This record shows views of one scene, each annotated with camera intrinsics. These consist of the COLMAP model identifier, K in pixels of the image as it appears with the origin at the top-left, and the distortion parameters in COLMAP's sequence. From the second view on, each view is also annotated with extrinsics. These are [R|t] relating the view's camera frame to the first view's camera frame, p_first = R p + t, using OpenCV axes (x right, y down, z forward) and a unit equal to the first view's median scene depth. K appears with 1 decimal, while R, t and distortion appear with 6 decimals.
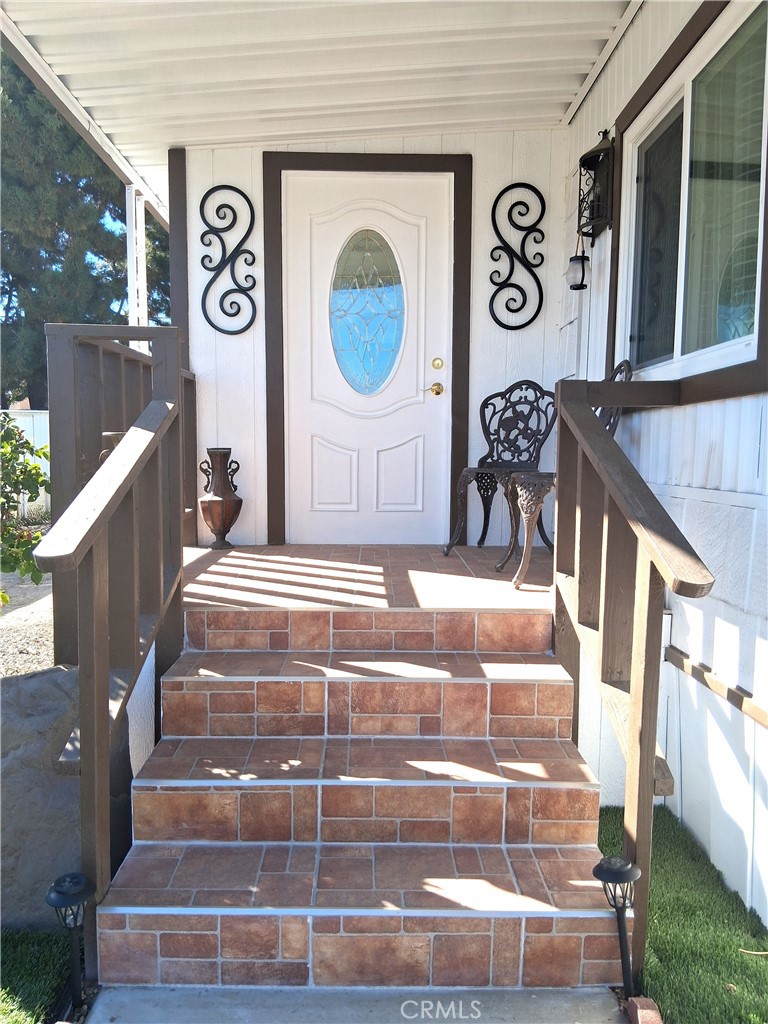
lens RADIAL K [[776.0, 0, 384.0], [0, 776.0, 512.0], [0, 0, 1]] dist [0.134055, -0.224626]
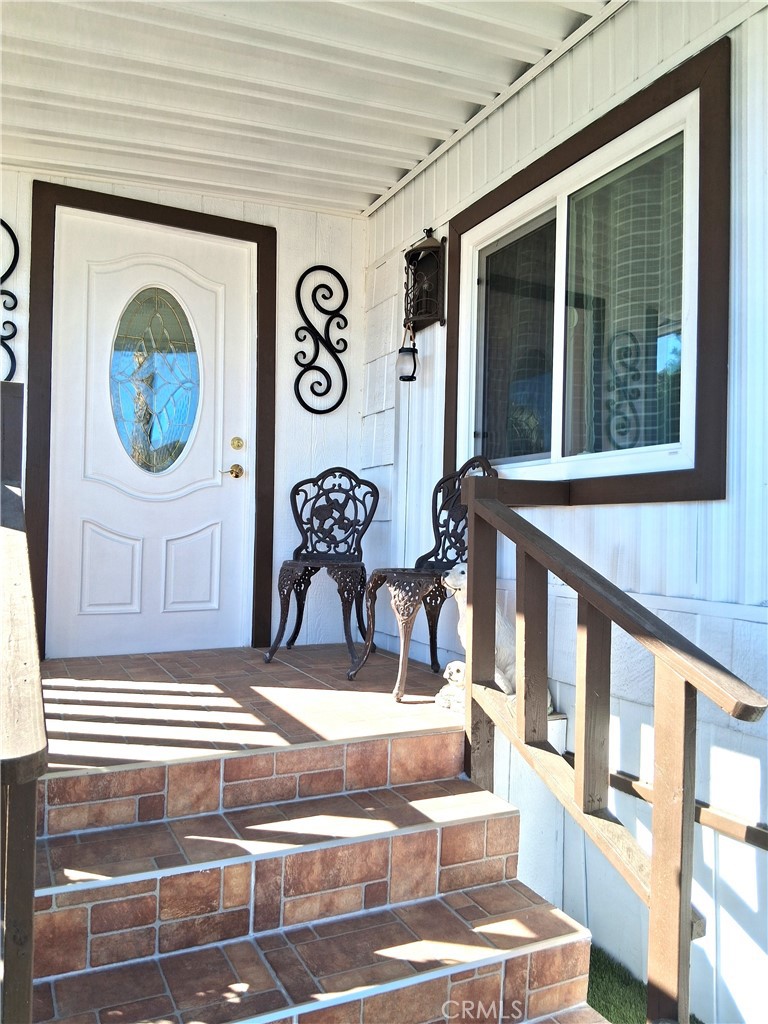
lens RADIAL K [[776.0, 0, 384.0], [0, 776.0, 512.0], [0, 0, 1]] dist [0.134055, -0.224626]
pose [[0.901086, 0.018453, 0.433247, -0.265750], [0.023364, 0.995577, -0.090998, -0.041479], [-0.433010, 0.092120, 0.896670, 0.204431]]
